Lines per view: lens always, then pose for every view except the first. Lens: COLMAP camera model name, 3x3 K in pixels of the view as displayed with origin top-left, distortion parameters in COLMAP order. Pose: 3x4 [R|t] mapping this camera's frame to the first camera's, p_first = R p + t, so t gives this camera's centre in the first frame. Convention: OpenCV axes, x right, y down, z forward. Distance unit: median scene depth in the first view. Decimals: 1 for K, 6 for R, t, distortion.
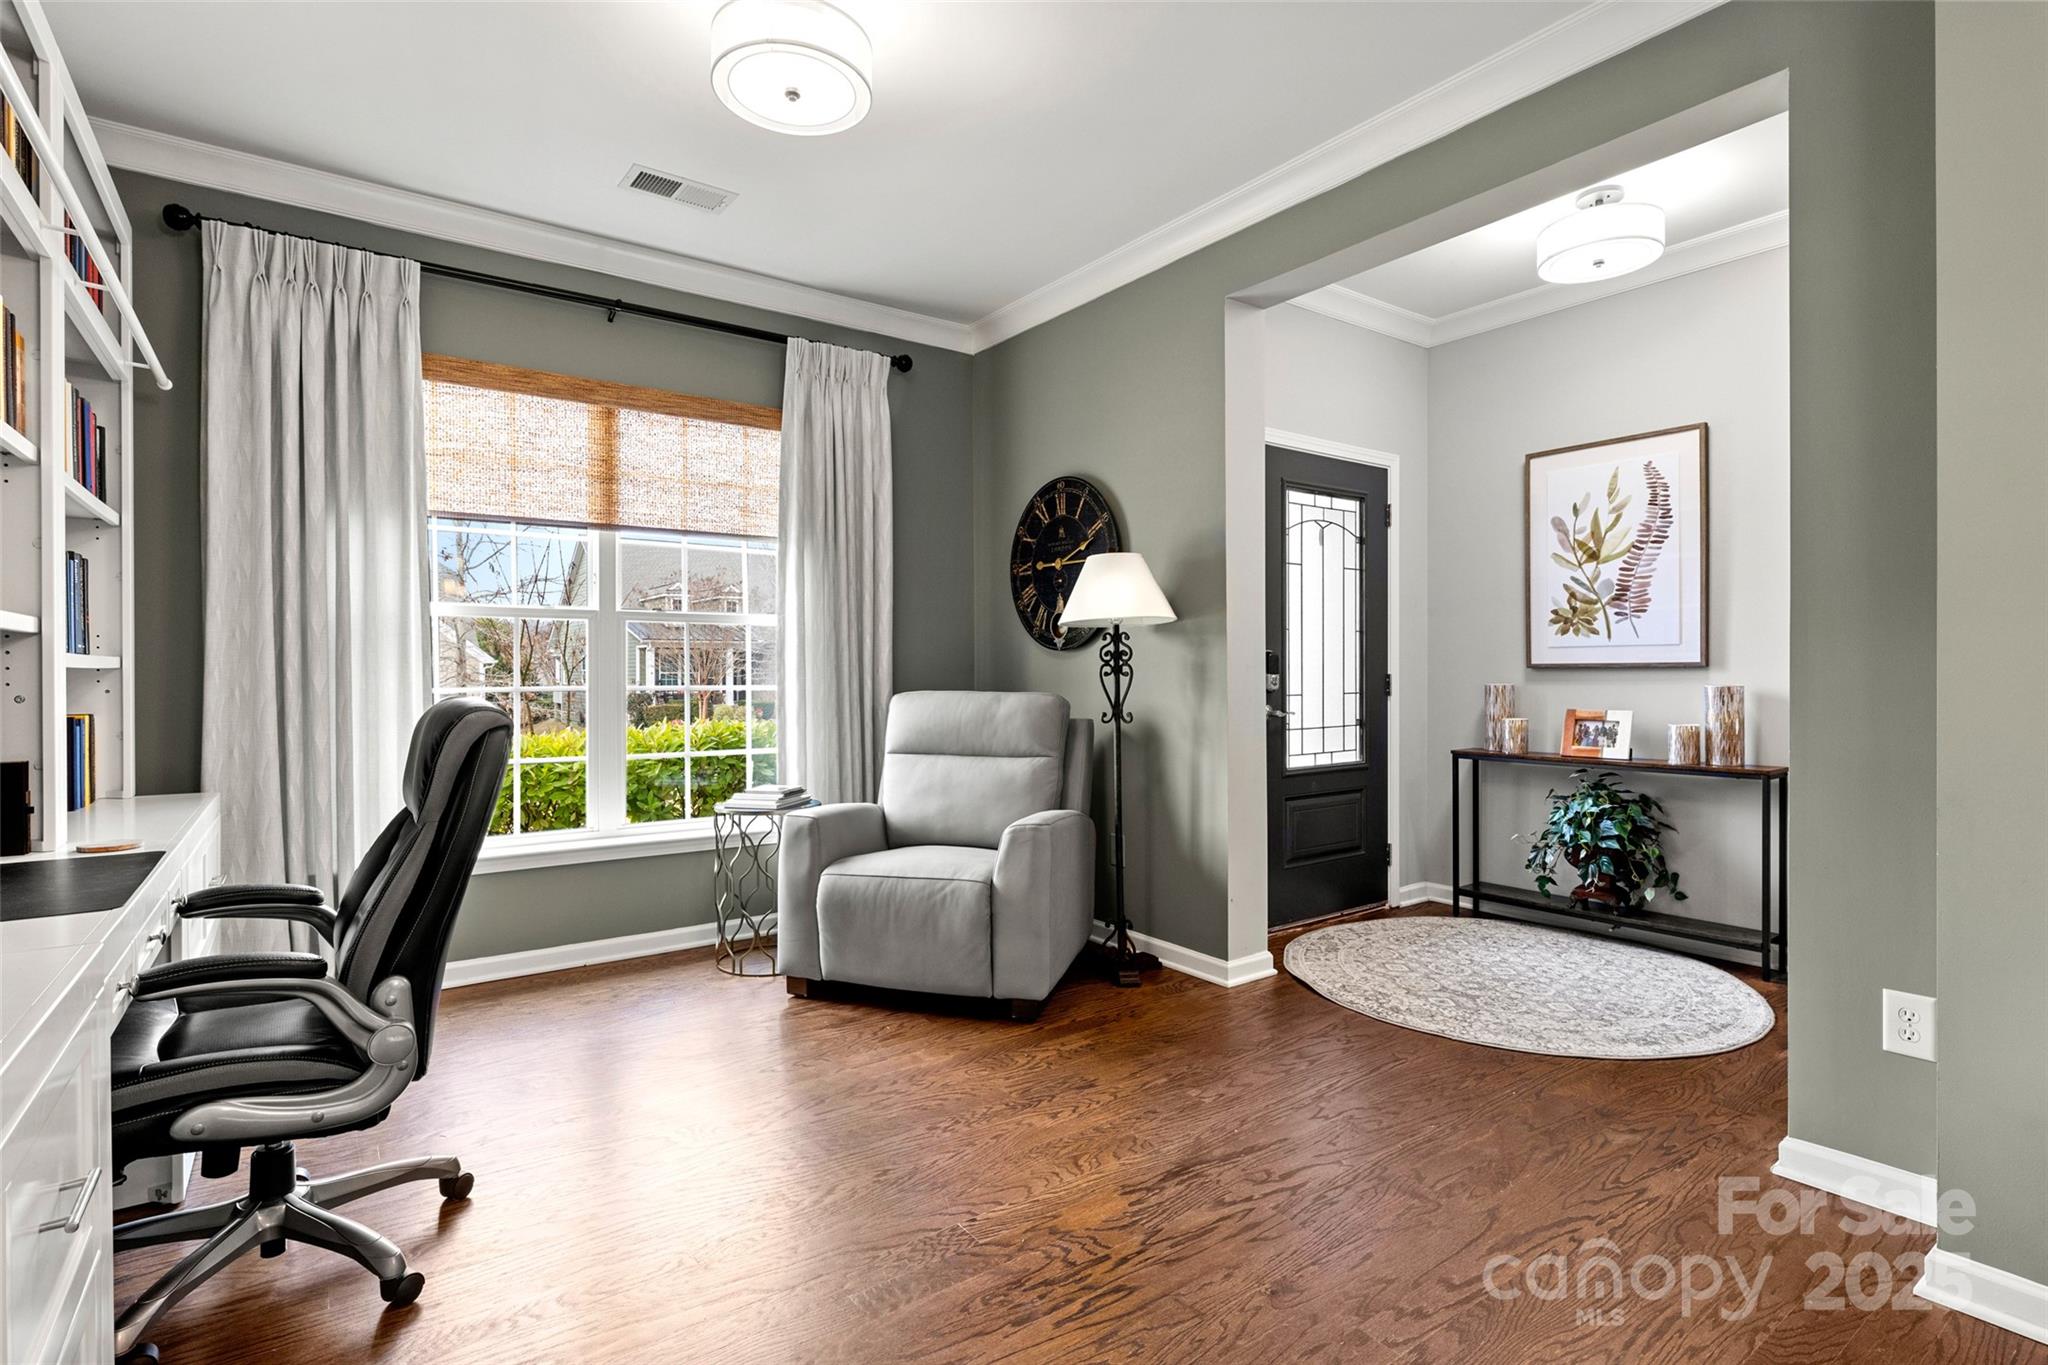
lens RADIAL K [[959.3, 0, 1056.1], [0, 959.3, 679.9], [0, 0, 1]] dist [-0.009497, 0.000045]
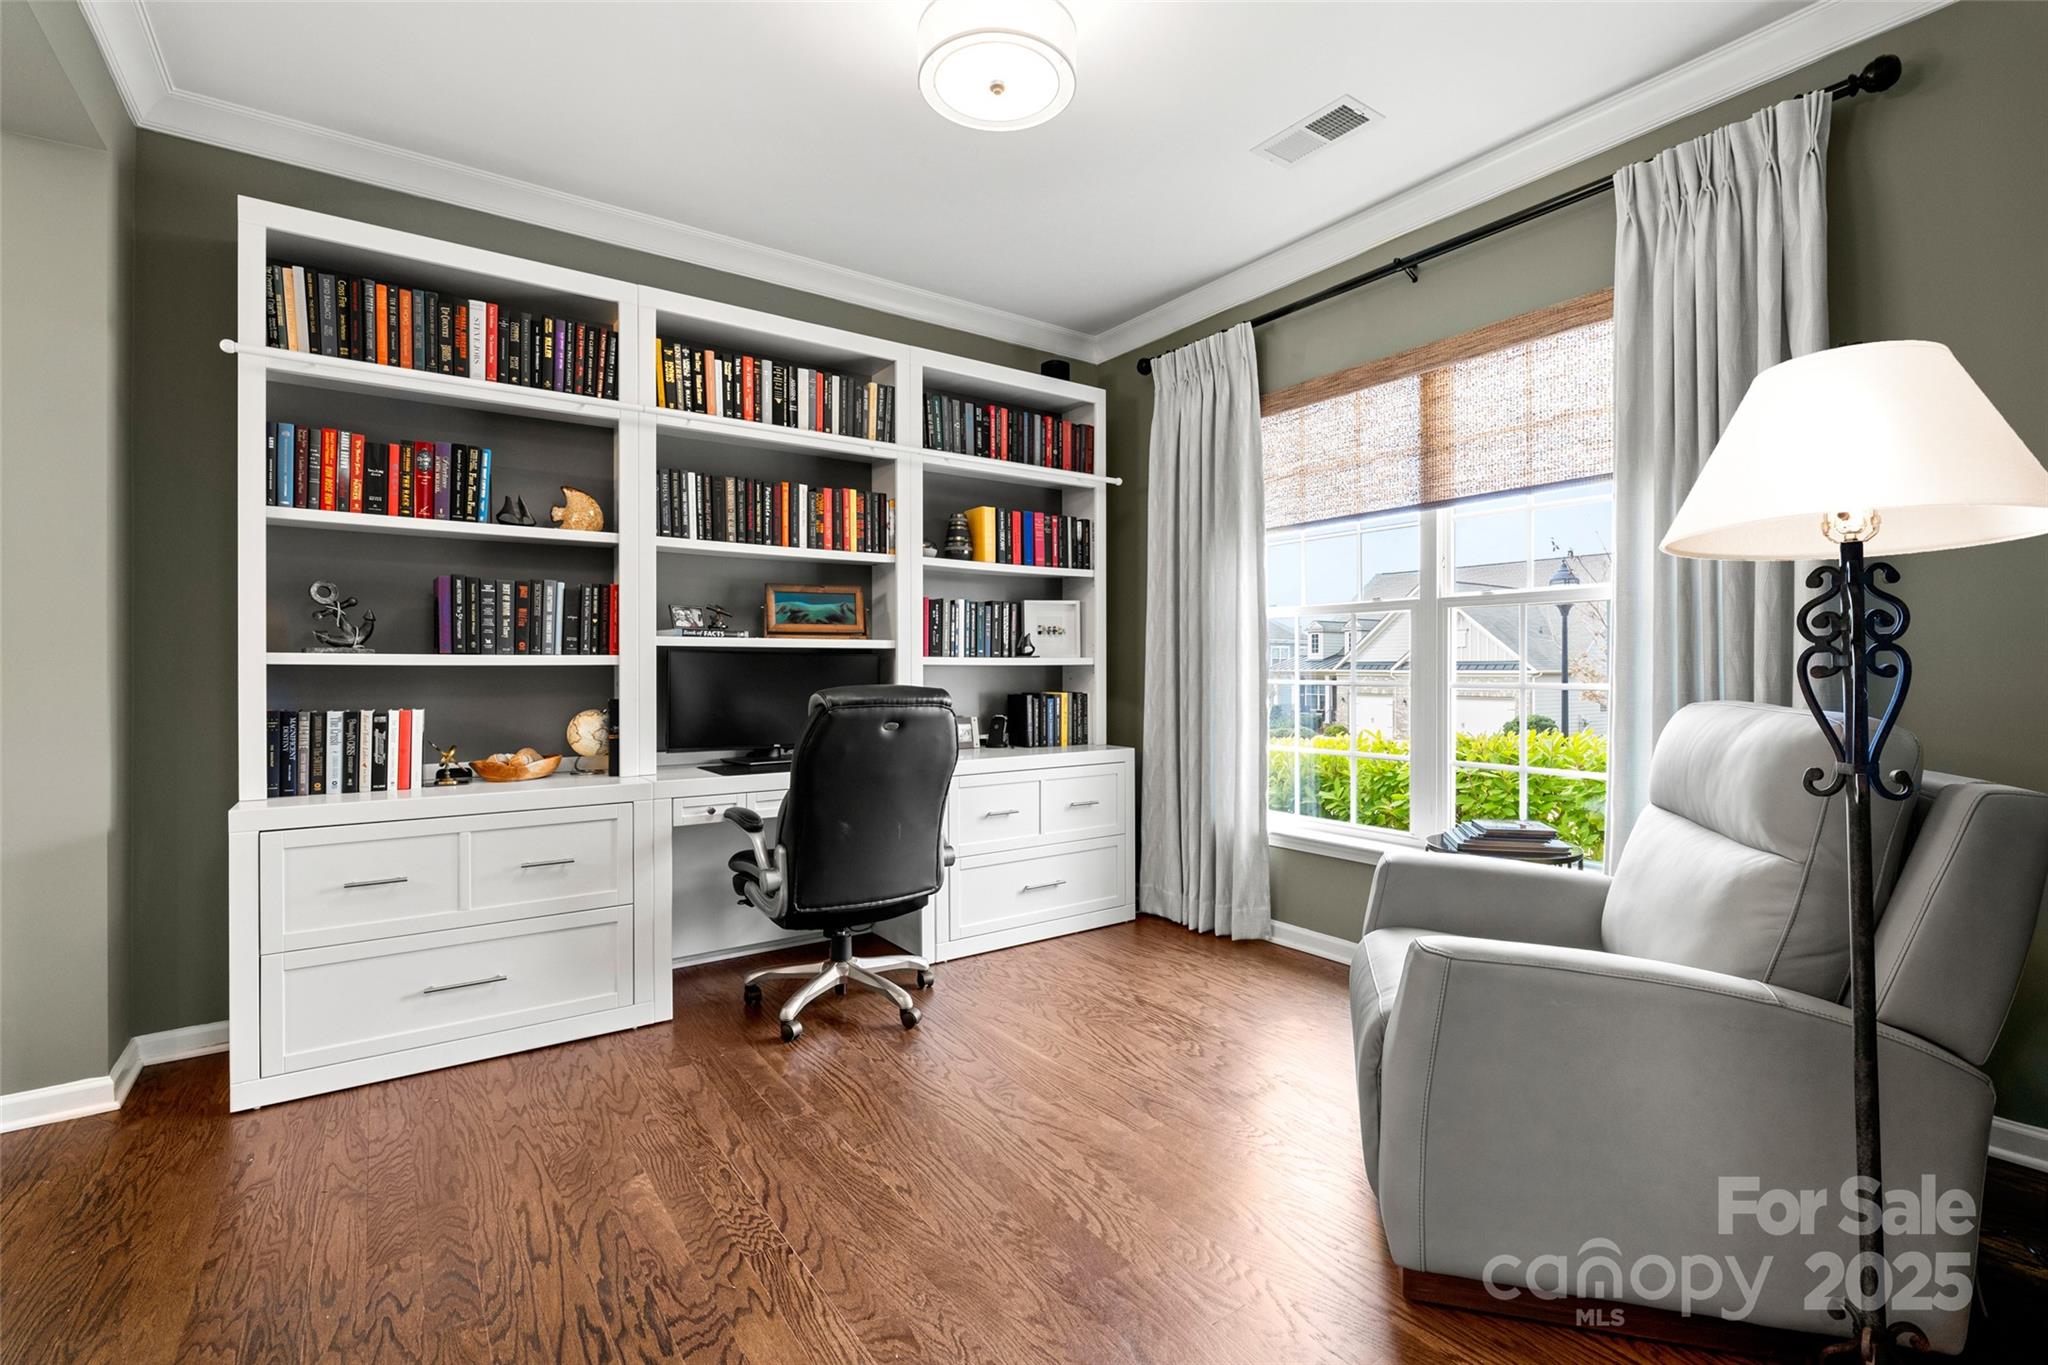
lens RADIAL K [[916.4, 0, 1007.4], [0, 916.4, 667.8], [0, 0, 1]] dist [-0.003096, 0.000229]
pose [[-0.028380, 0.002547, -0.999594, 0.435492], [-0.004139, 0.999988, 0.002666, -0.007586], [0.999589, 0.004213, -0.028369, 0.667501]]
